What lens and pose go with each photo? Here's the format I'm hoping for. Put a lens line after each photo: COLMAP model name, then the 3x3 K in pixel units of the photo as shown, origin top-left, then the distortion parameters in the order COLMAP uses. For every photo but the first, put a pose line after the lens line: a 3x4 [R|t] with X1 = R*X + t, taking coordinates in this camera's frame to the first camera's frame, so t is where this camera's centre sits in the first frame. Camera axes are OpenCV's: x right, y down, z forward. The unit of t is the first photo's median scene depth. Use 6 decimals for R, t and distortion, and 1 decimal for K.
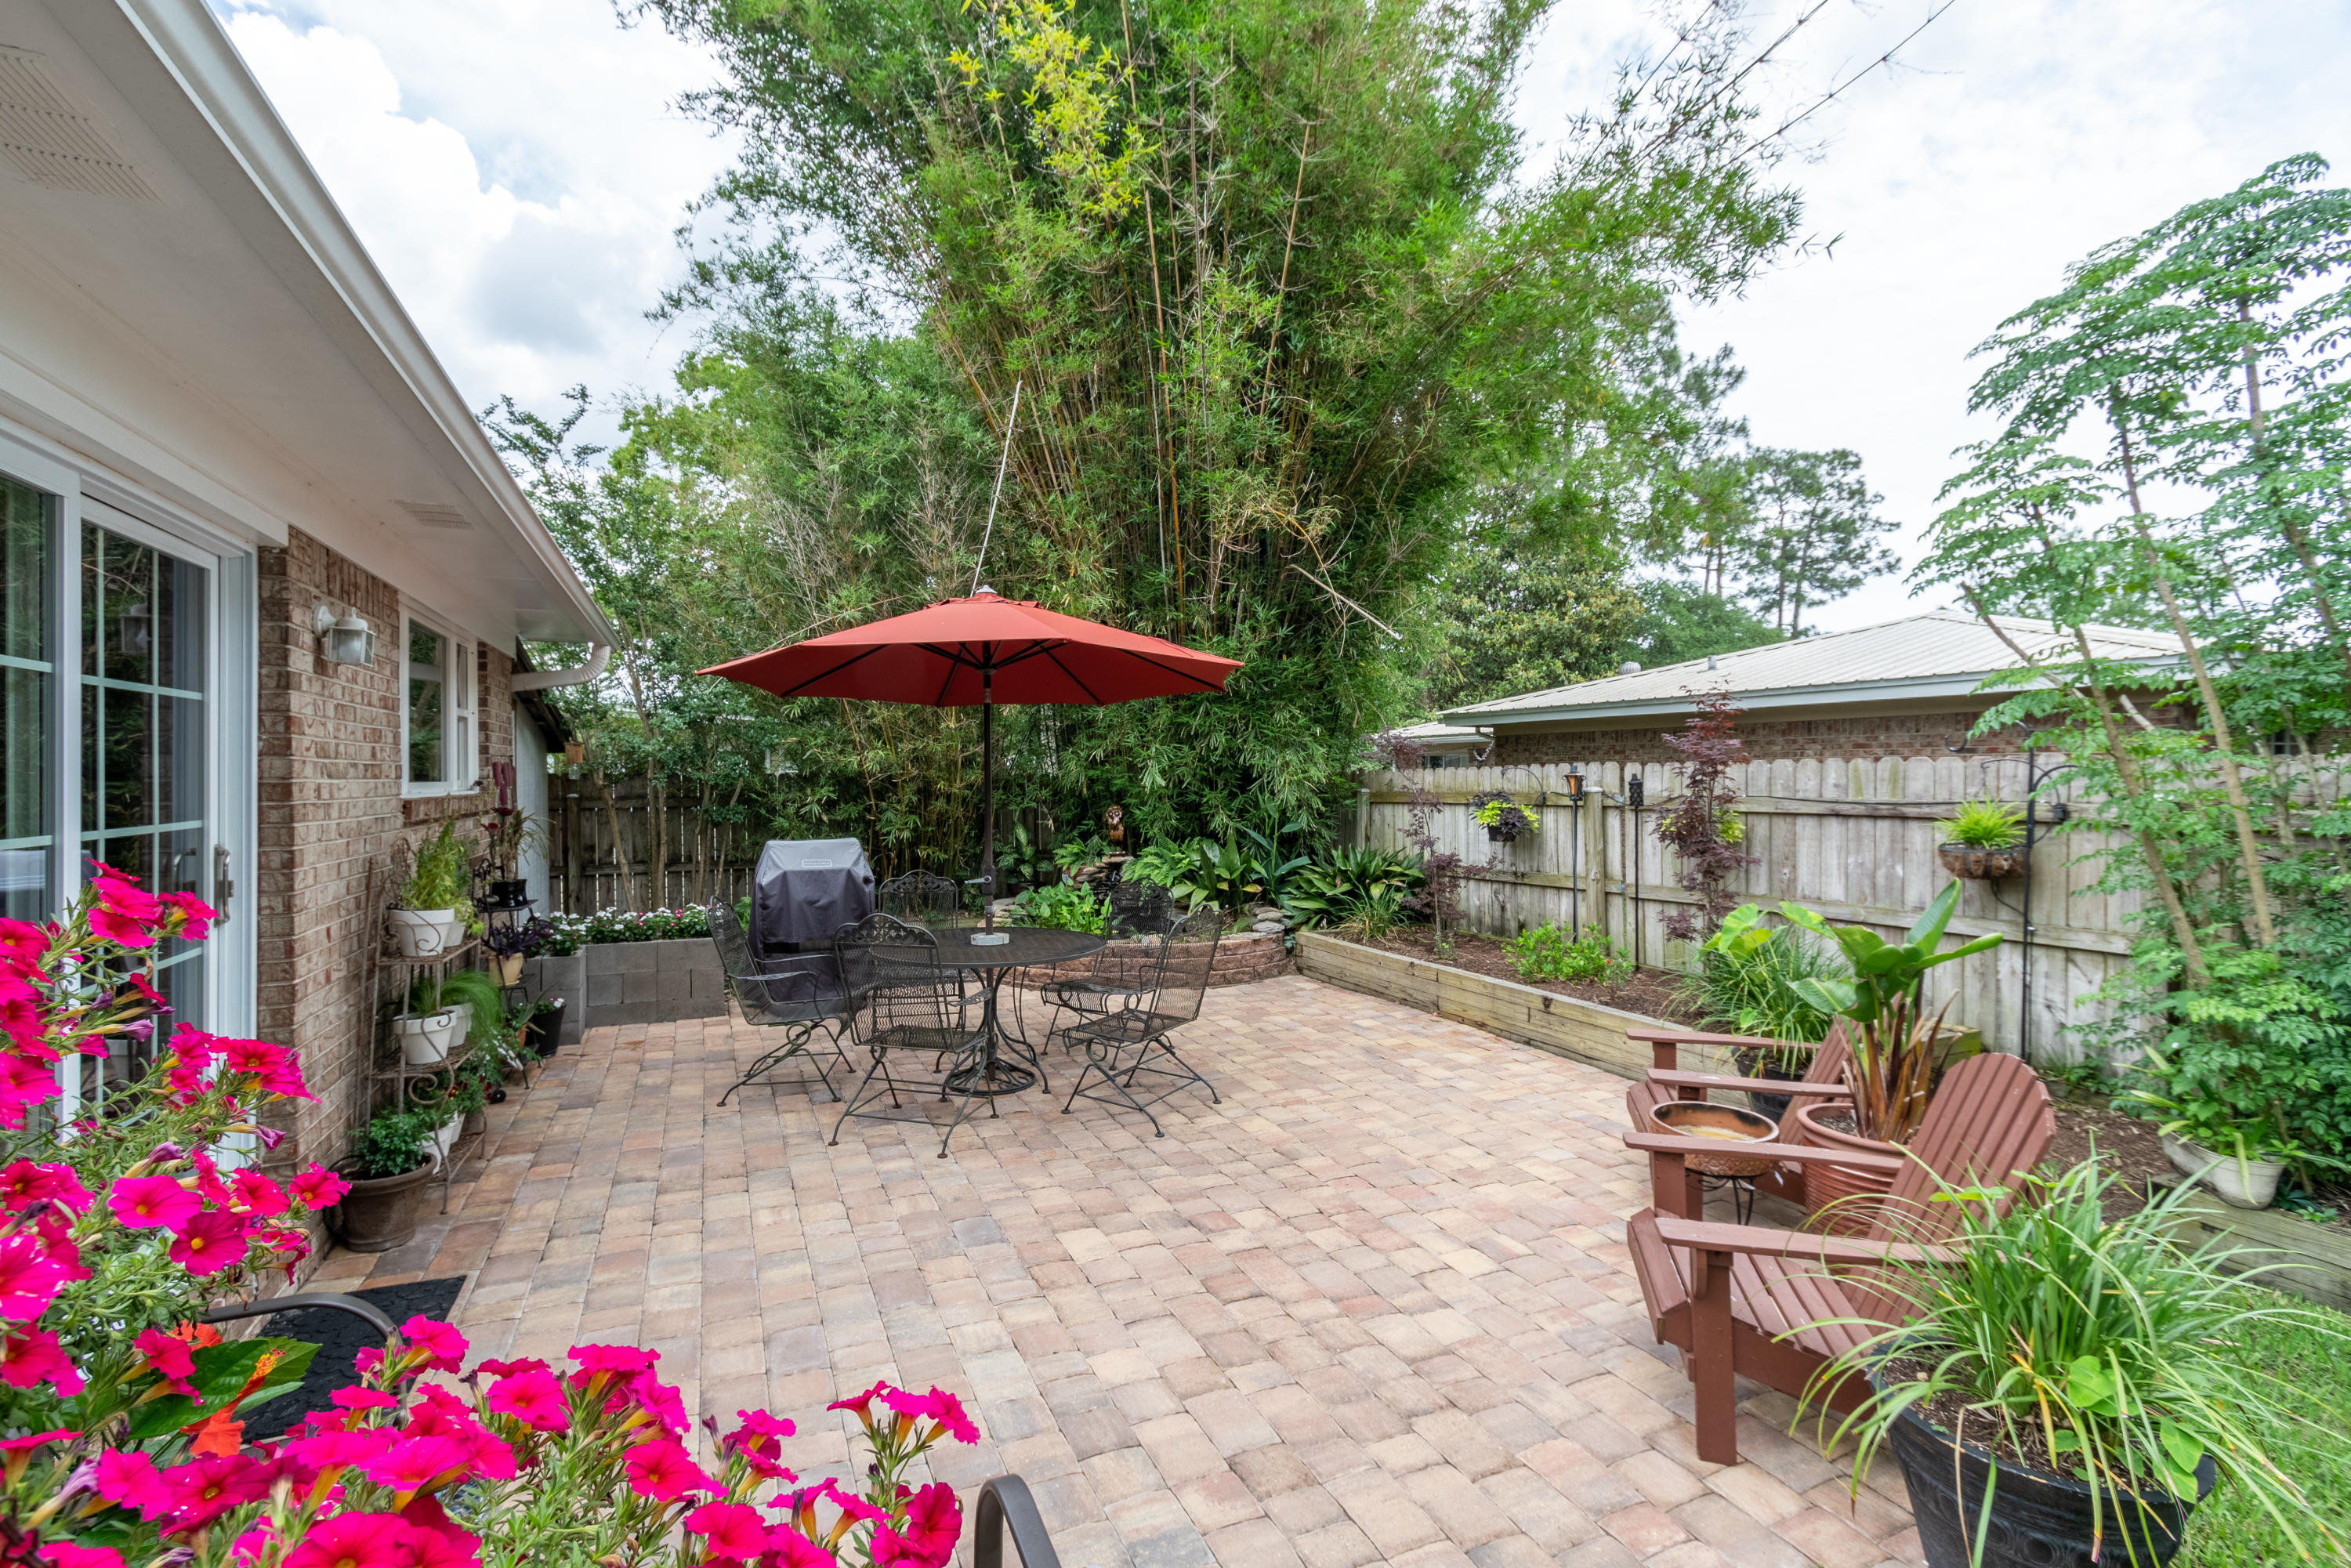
lens RADIAL K [[1044.2, 0, 1171.8], [0, 1044.2, 751.1], [0, 0, 1]] dist [-0.000257, -0.000088]
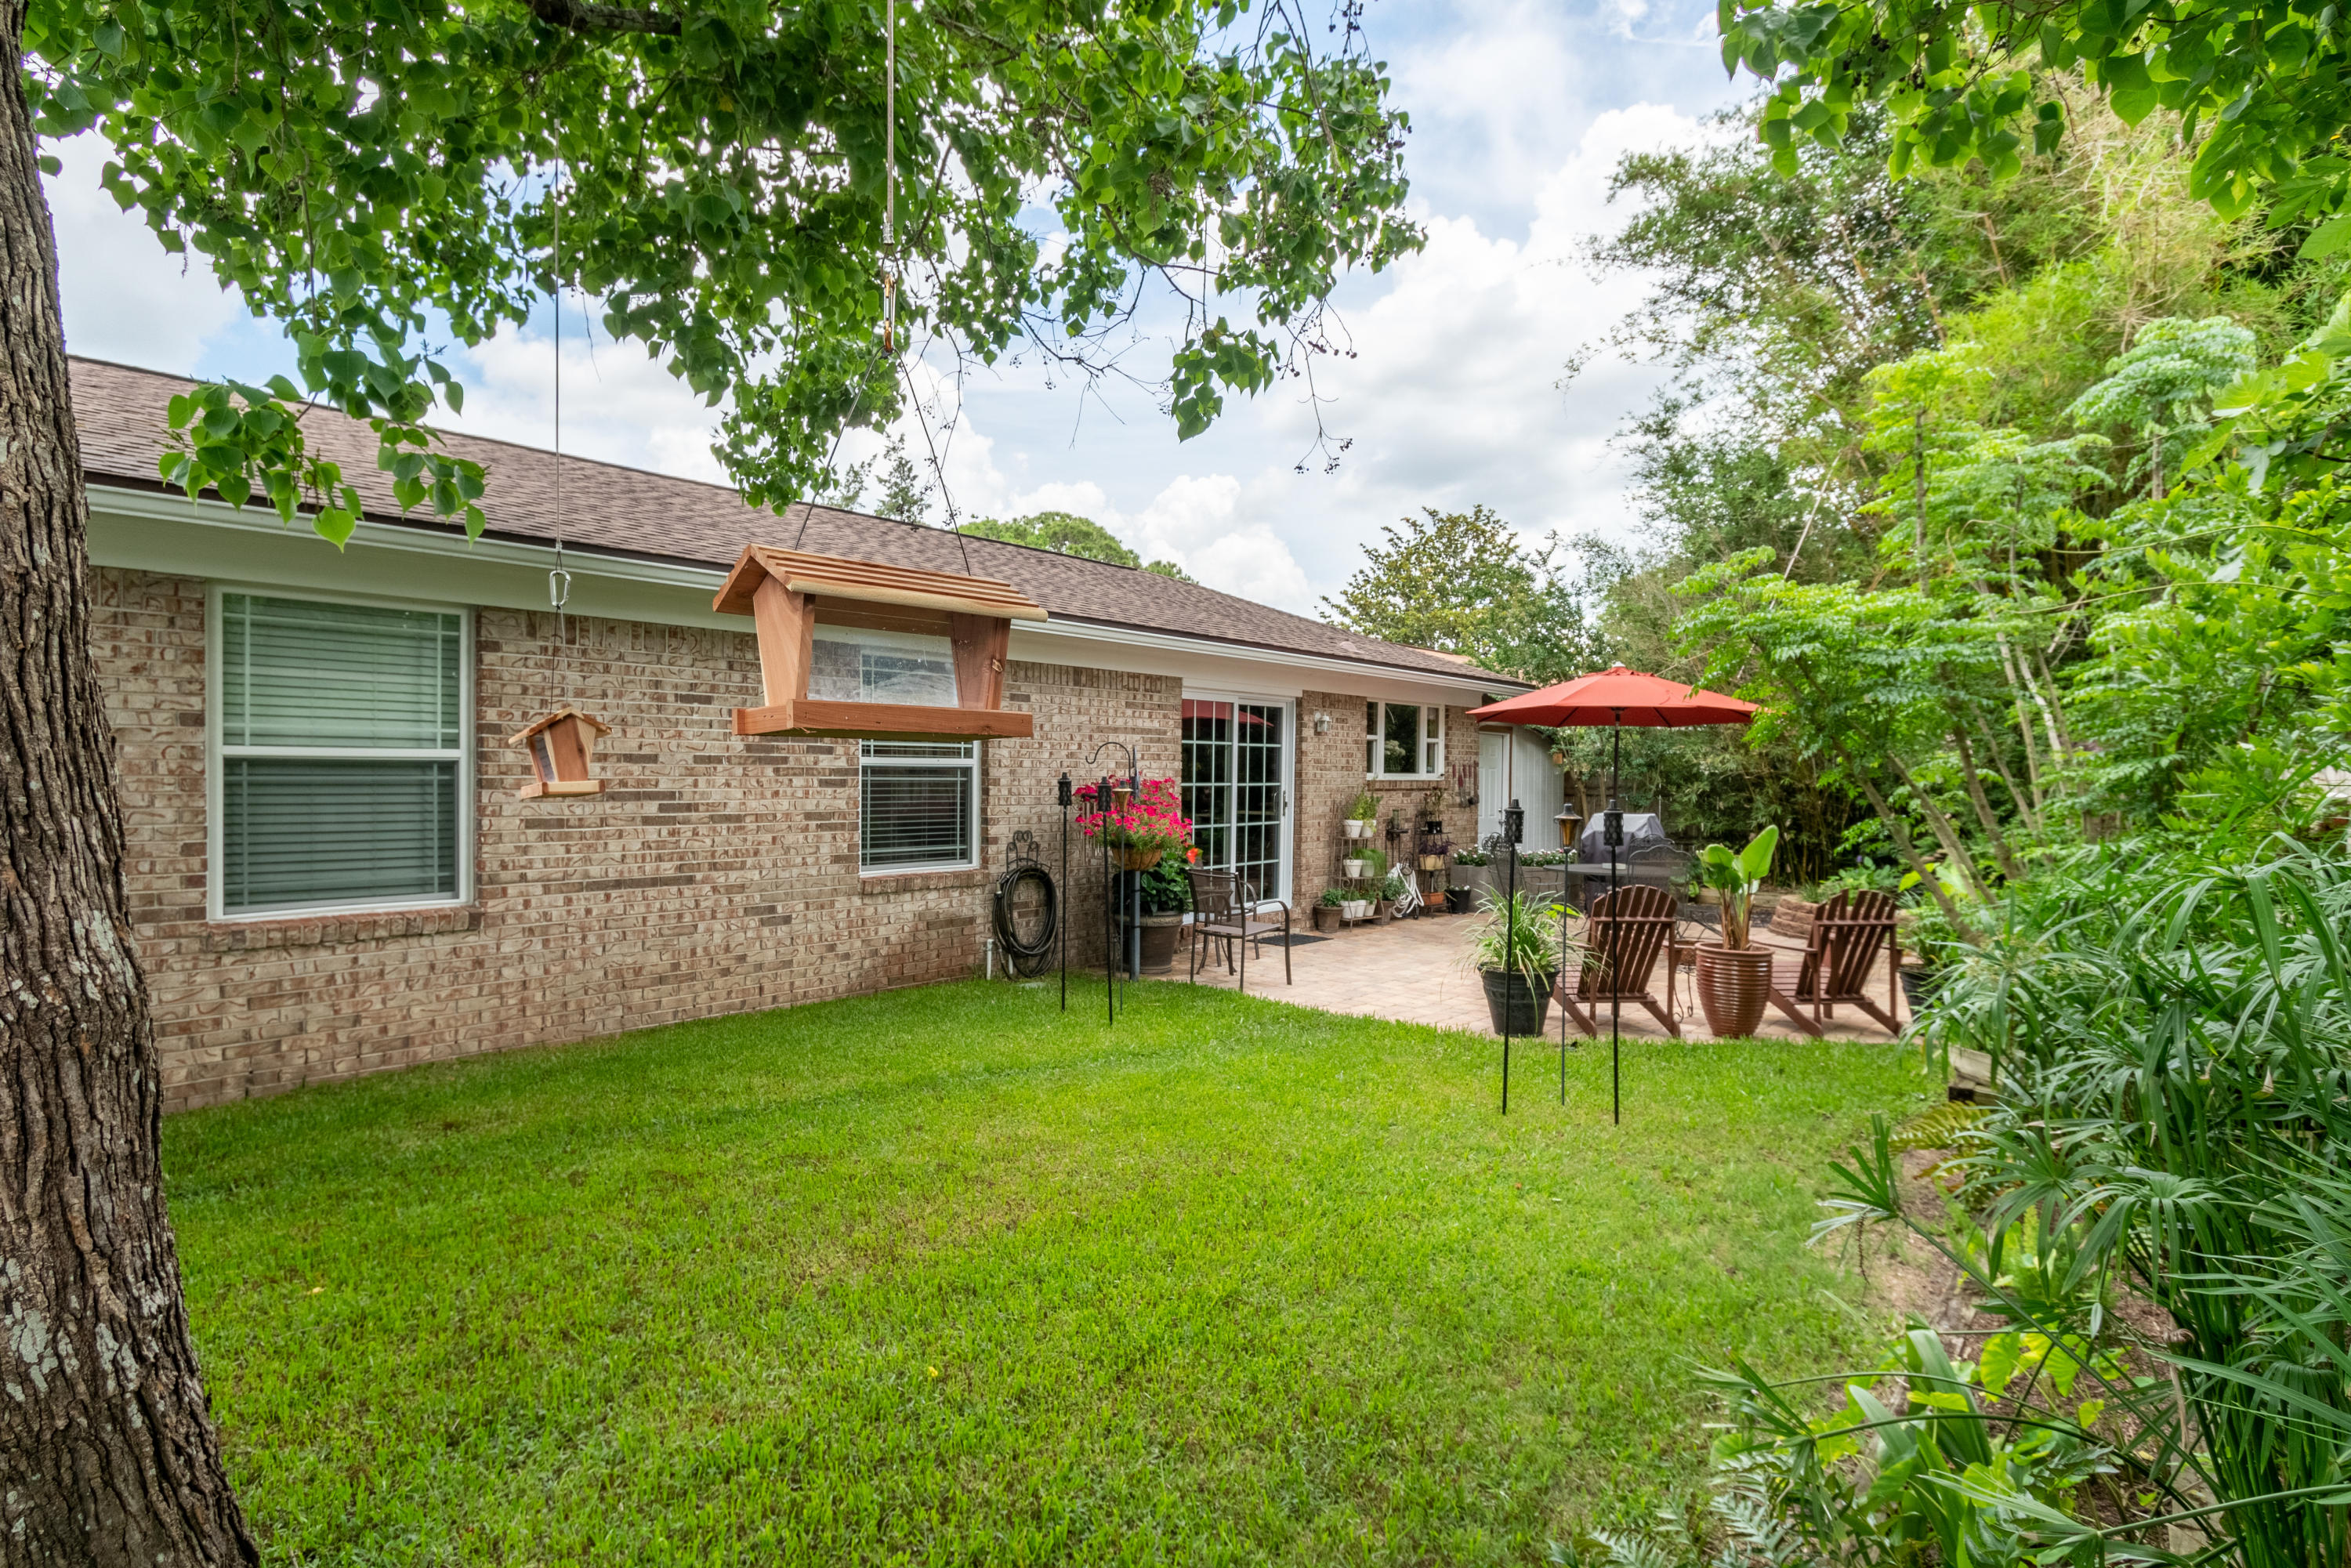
lens RADIAL K [[1261.4, 0, 1175.8], [0, 1261.4, 779.4], [0, 0, 1]] dist [-0.000014, 0.000042]
pose [[0.447681, 0.009830, -0.894139, 0.825590], [0.003229, 0.999915, 0.012610, 0.000928], [0.894188, -0.008532, 0.447611, -0.360842]]
